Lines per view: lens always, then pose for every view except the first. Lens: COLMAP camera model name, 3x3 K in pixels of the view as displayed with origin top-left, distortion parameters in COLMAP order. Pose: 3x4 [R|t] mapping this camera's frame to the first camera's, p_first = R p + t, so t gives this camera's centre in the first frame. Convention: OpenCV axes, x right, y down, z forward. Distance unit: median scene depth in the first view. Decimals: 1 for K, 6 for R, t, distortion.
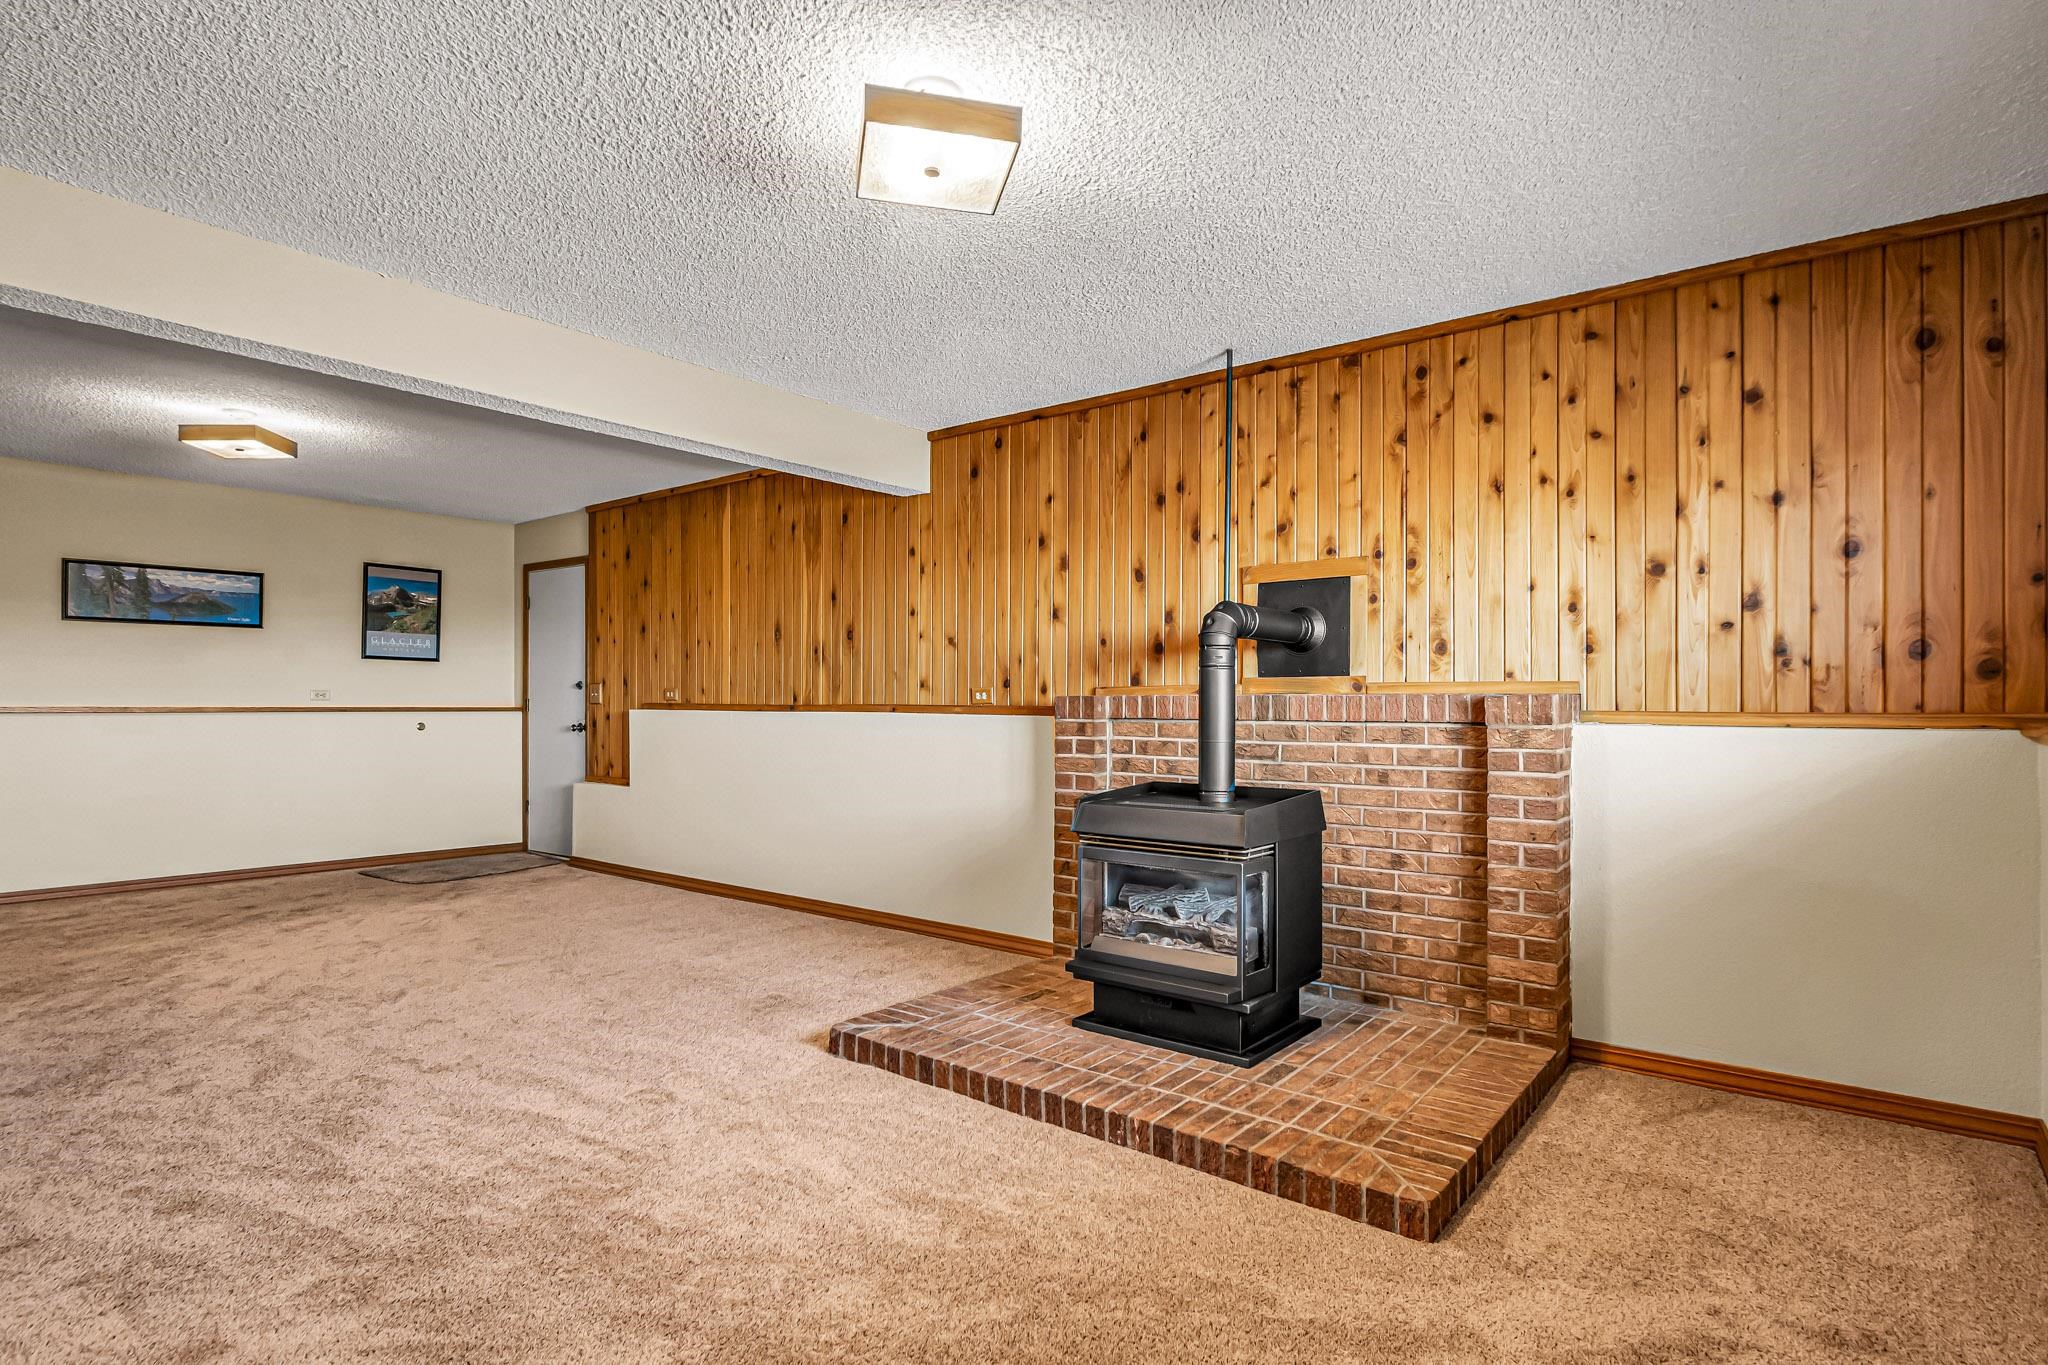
lens RADIAL K [[1069.1, 0, 1015.7], [0, 1069.1, 700.4], [0, 0, 1]] dist [0.000473, -0.000413]
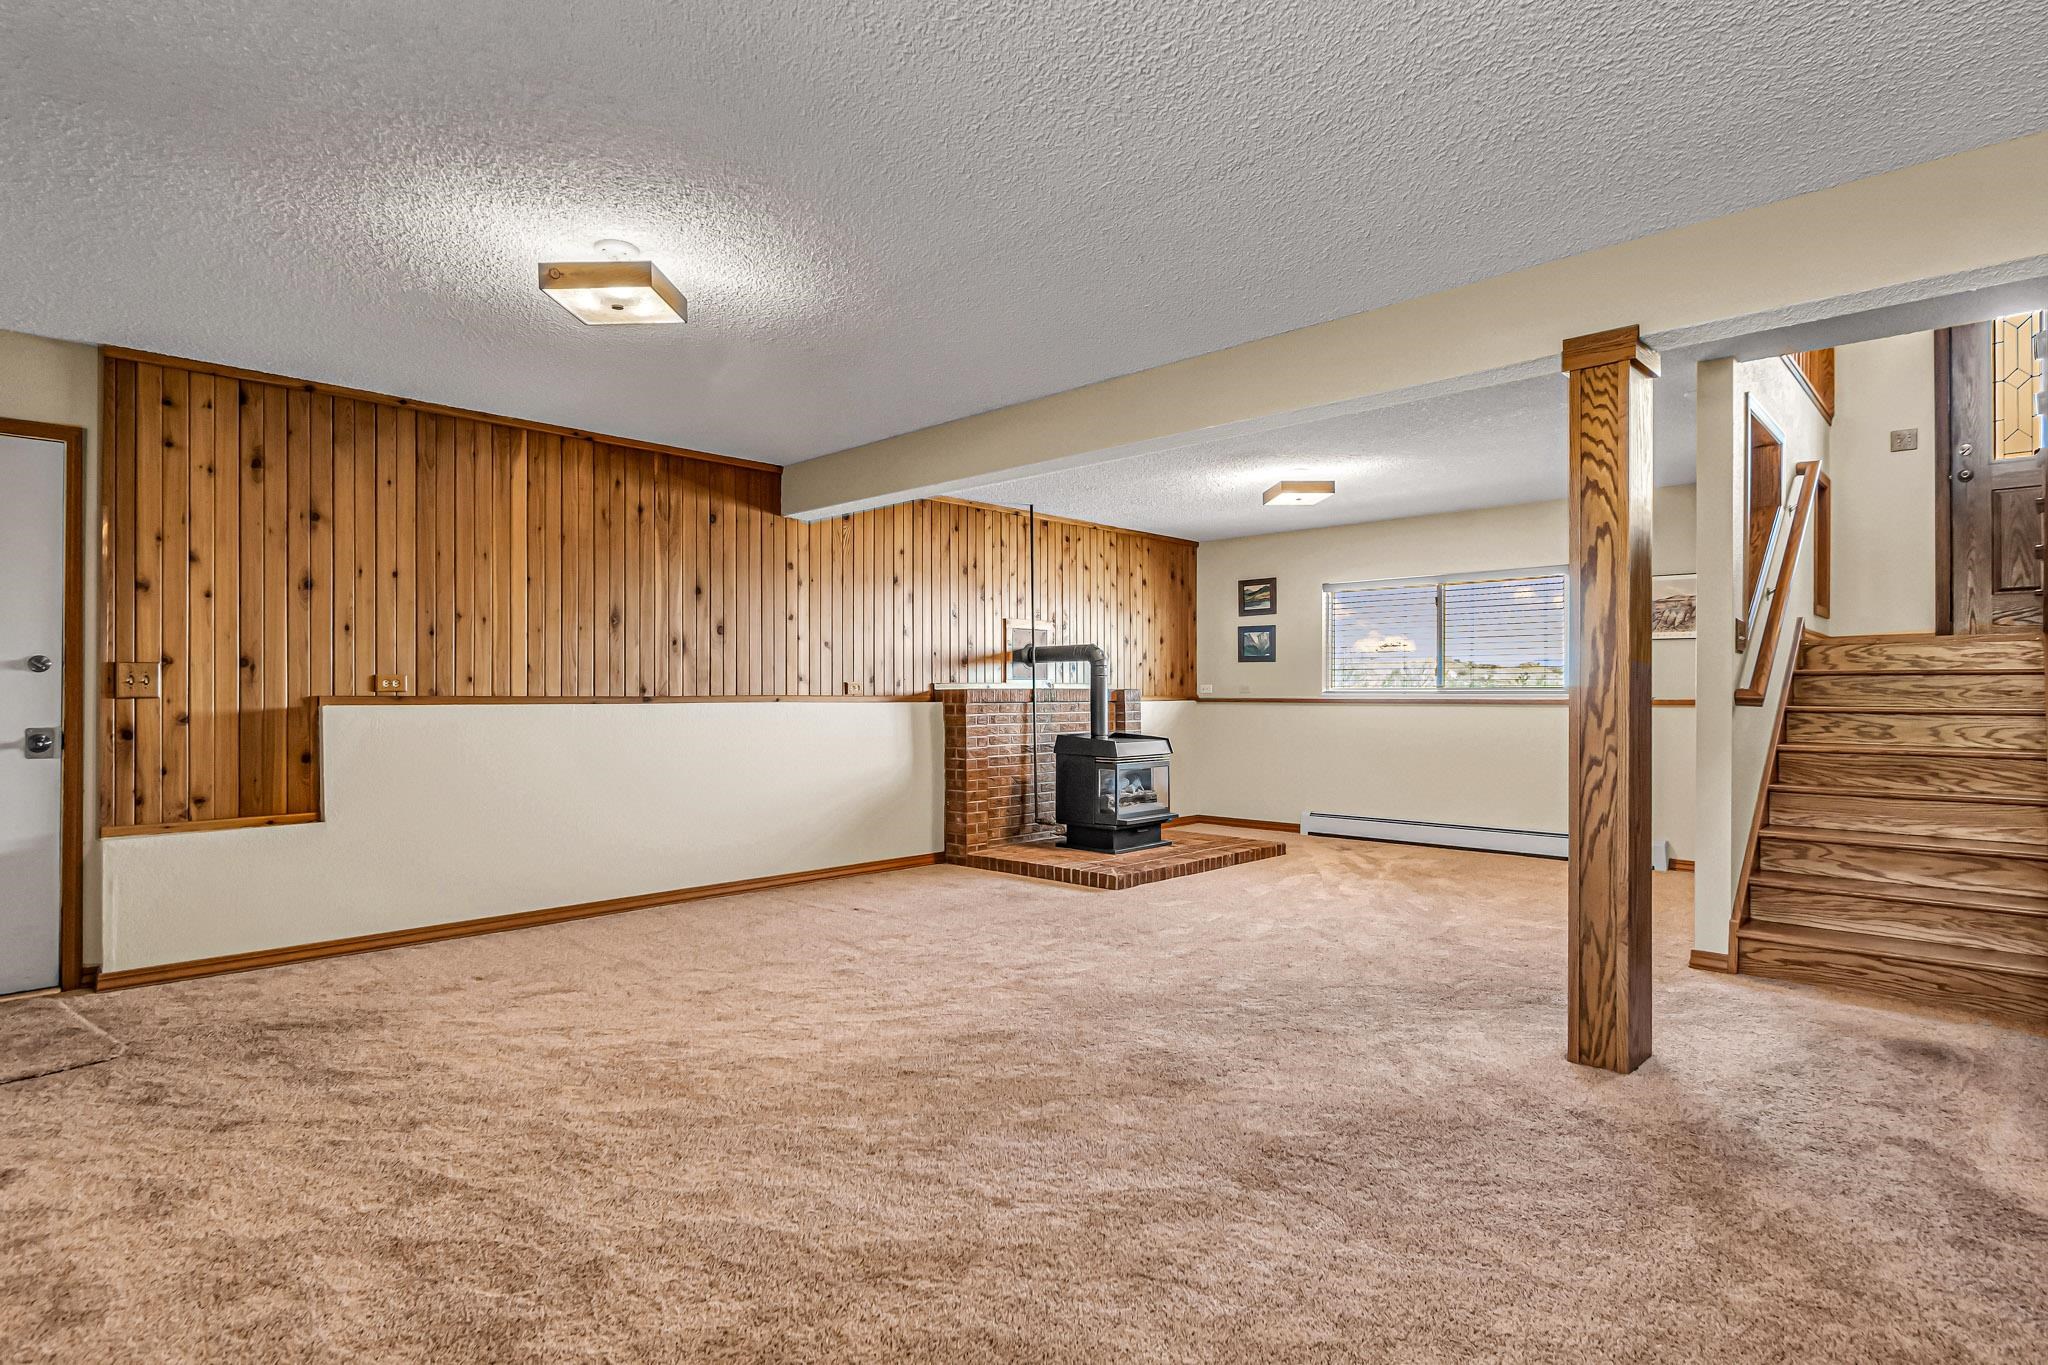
lens RADIAL K [[1069.1, 0, 1015.7], [0, 1069.1, 700.4], [0, 0, 1]] dist [0.000473, -0.000413]
pose [[0.082460, -0.011417, 0.996529, -1.146871], [-0.003500, 0.999925, 0.011746, -0.004773], [-0.996588, -0.004457, 0.082414, 0.598187]]
